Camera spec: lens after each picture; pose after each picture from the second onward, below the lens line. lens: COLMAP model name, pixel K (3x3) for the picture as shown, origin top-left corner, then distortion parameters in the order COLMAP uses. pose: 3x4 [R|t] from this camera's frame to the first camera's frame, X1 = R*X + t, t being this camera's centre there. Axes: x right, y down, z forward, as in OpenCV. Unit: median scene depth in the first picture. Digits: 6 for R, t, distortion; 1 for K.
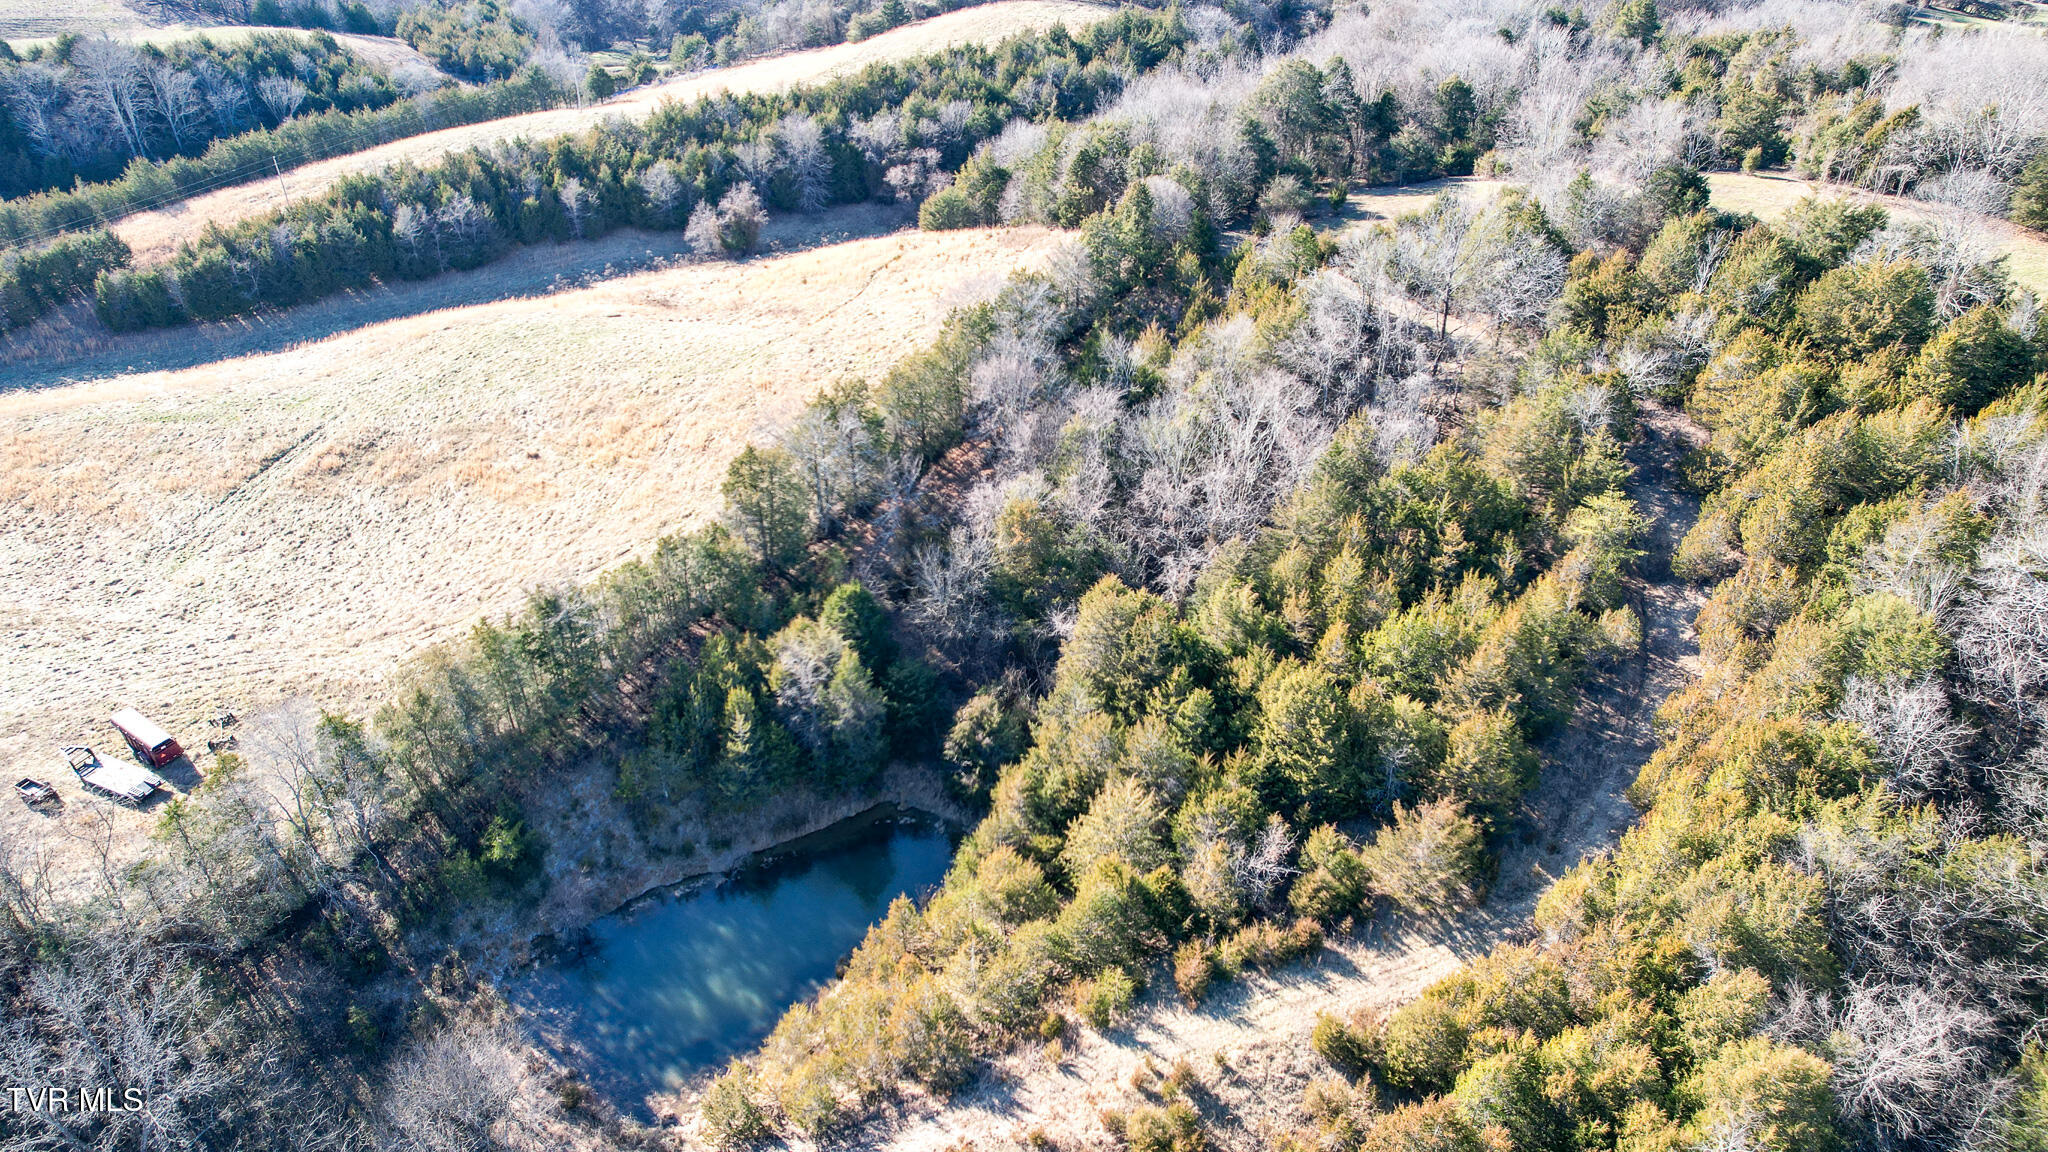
lens RADIAL K [[1323.7, 0, 1021.3], [0, 1323.7, 571.8], [0, 0, 1]] dist [-0.008029, 0.012030]
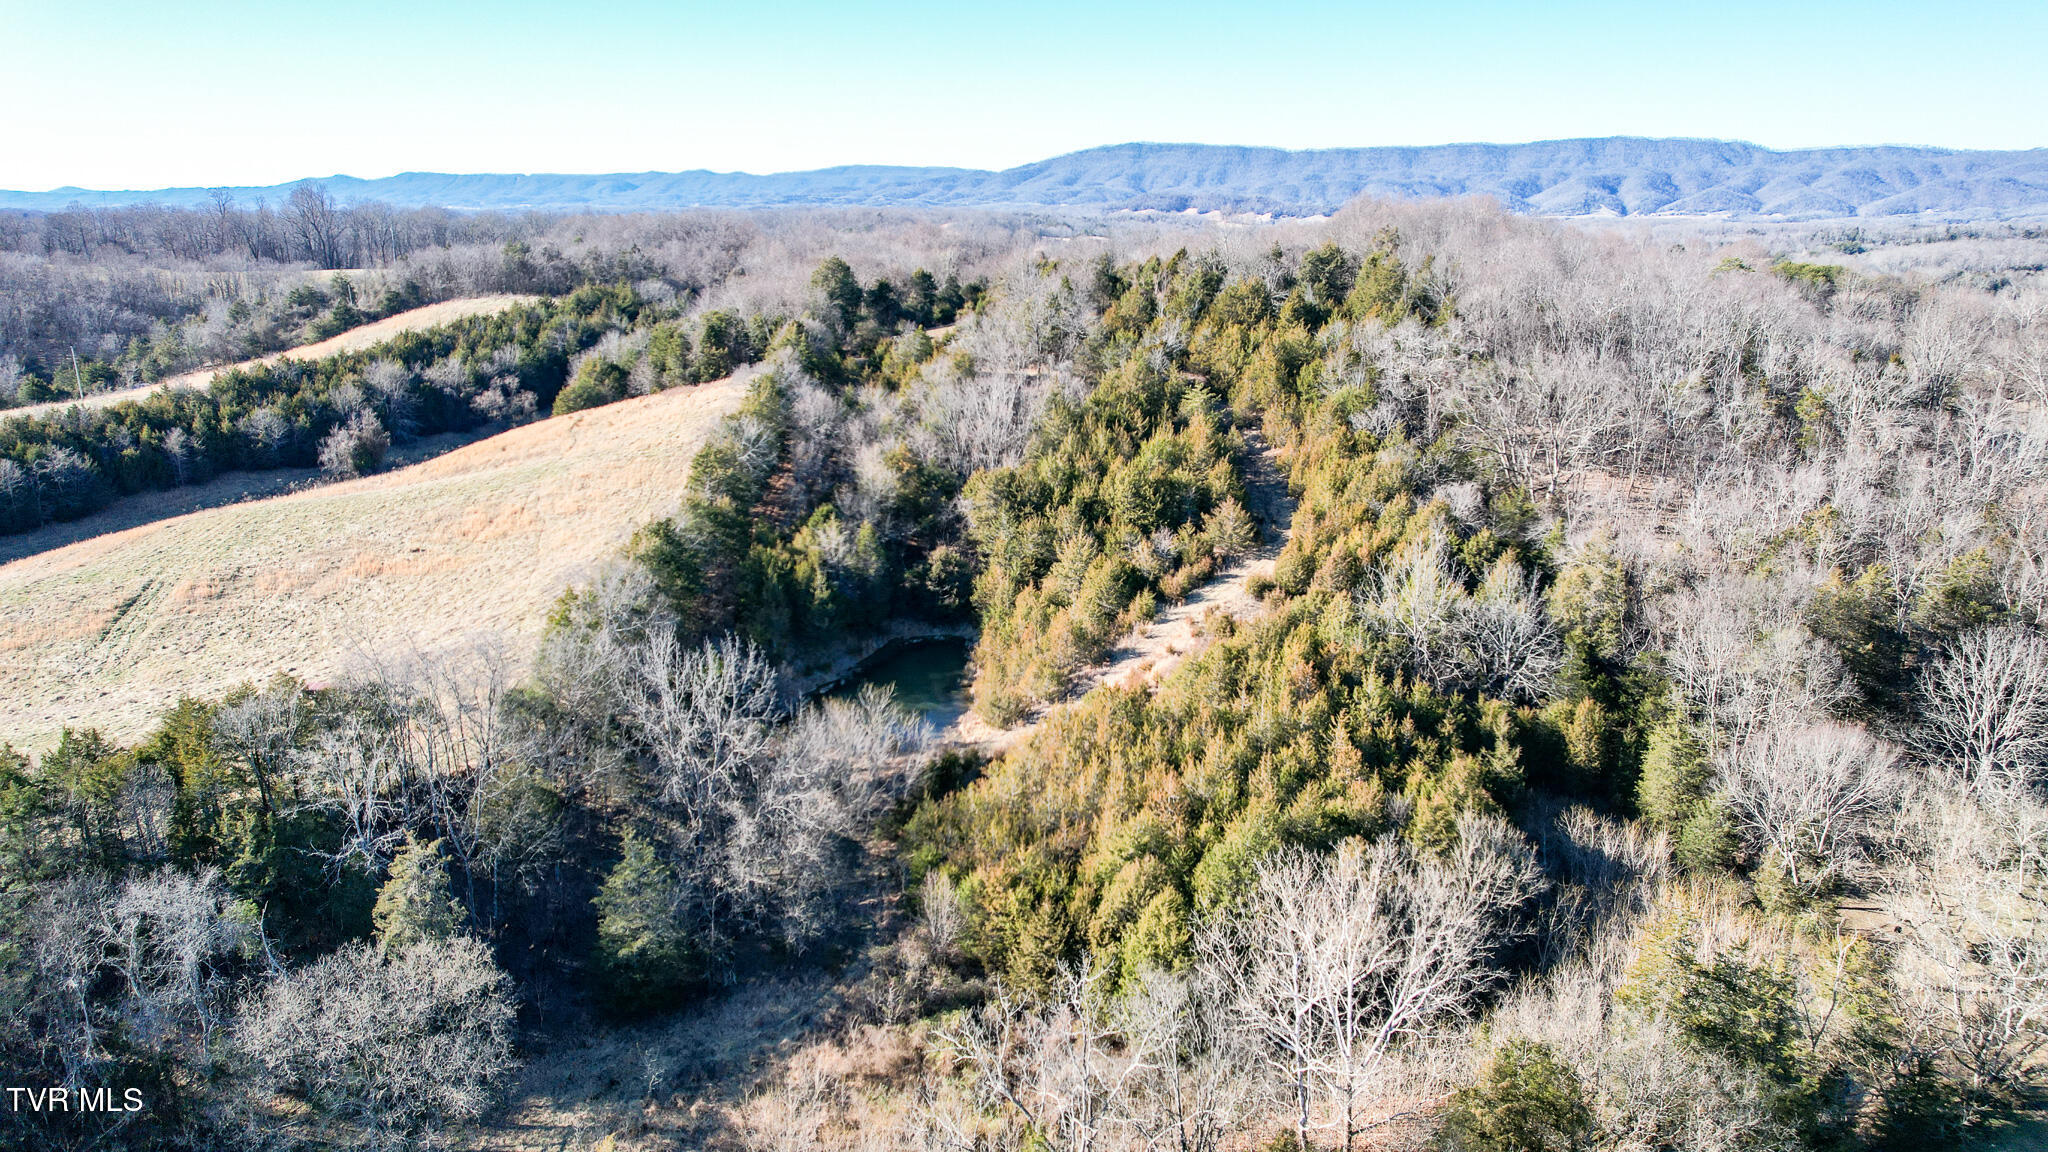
lens RADIAL K [[1323.7, 0, 1022.0], [0, 1323.7, 569.1], [0, 0, 1]] dist [-0.008029, 0.012030]
pose [[0.807743, -0.173079, 0.563556, -0.598836], [0.325230, 0.928131, -0.181103, 0.312107], [-0.491708, 0.329570, 0.805982, -0.194135]]
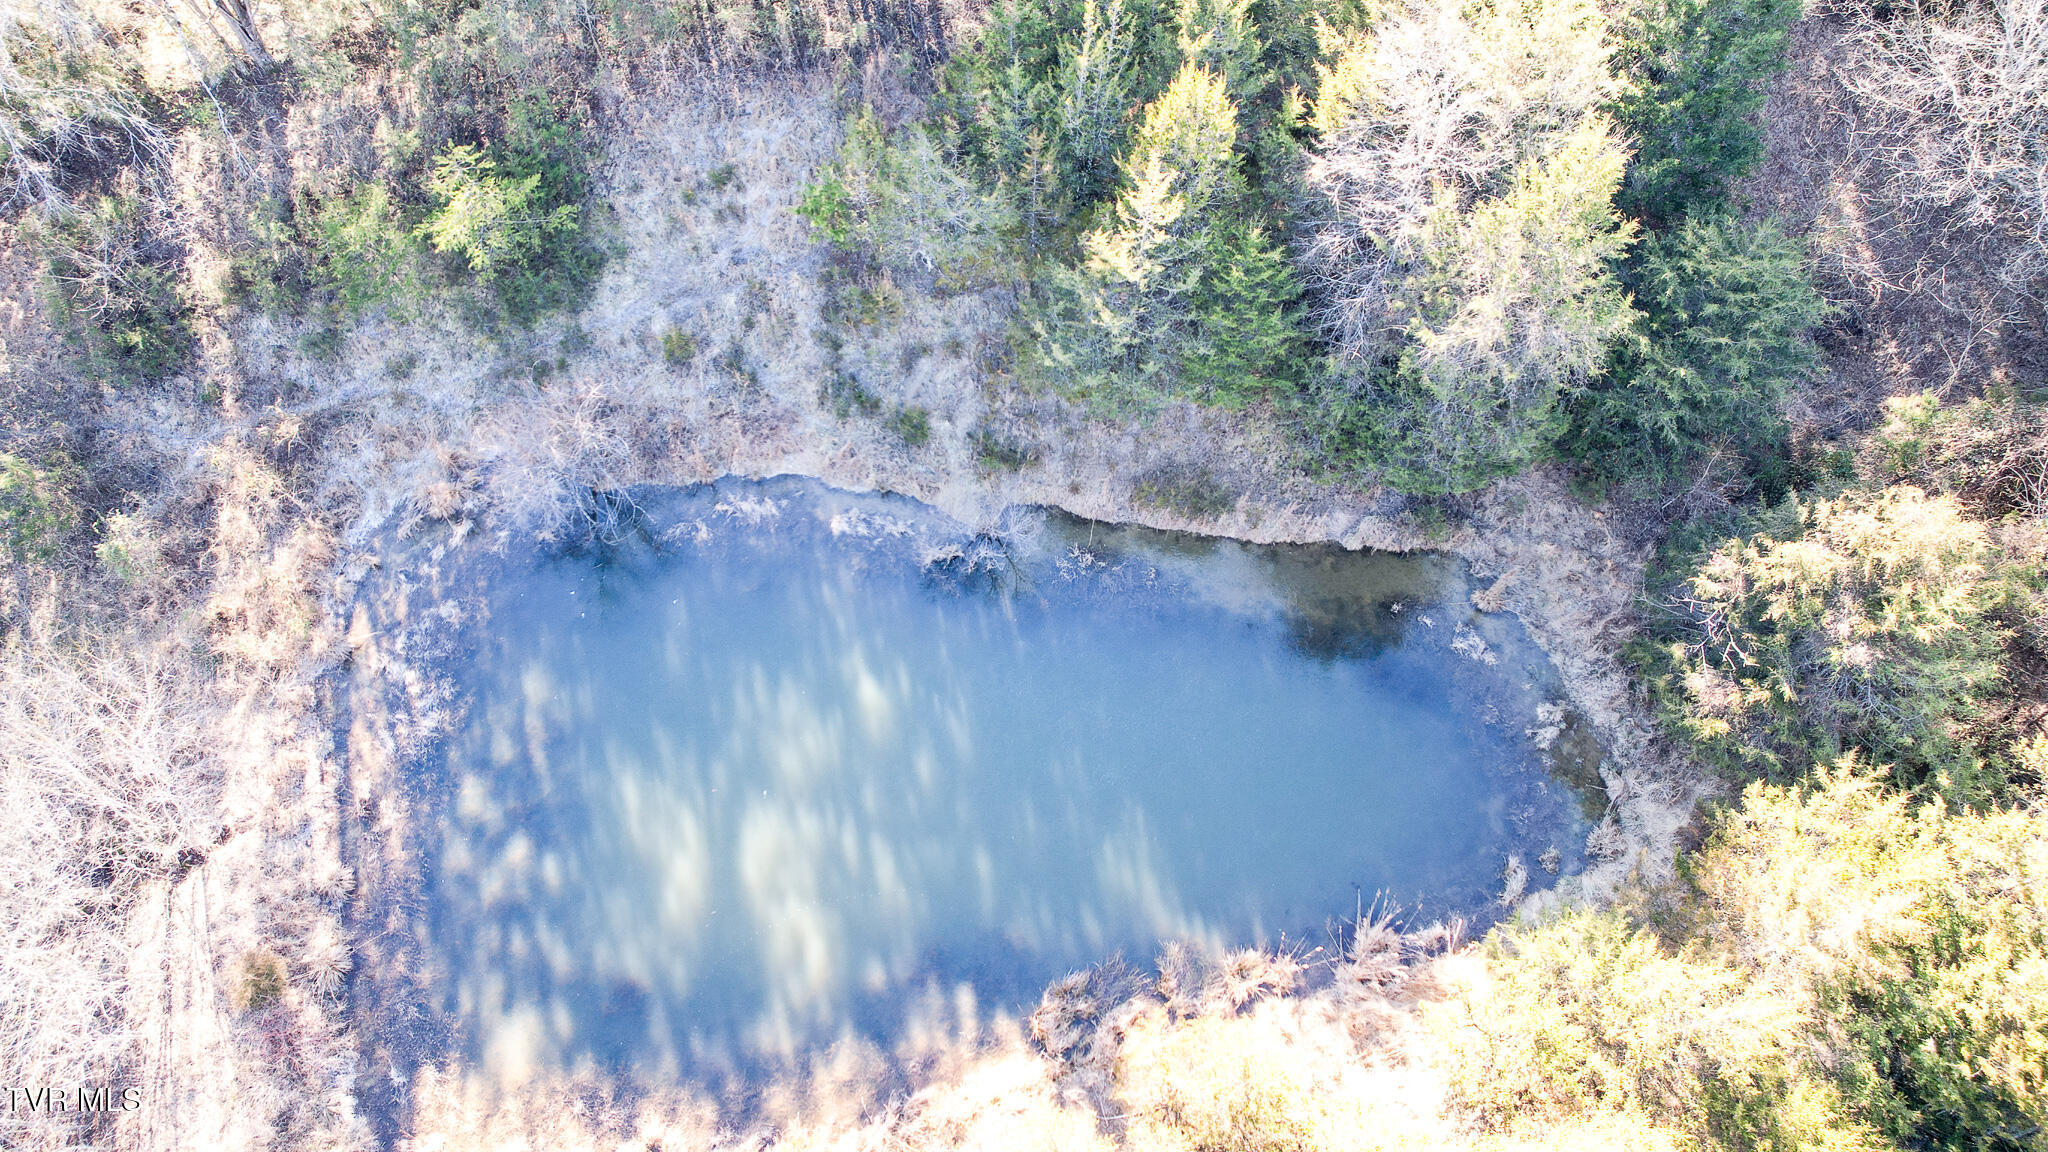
lens RADIAL K [[1323.7, 0, 1031.5], [0, 1323.7, 575.4], [0, 0, 1]] dist [-0.008029, 0.012030]
pose [[0.794461, 0.552059, -0.253105, -0.075702], [-0.334324, 0.745483, 0.576613, 0.007941], [0.507010, -0.373478, 0.776824, 0.503431]]
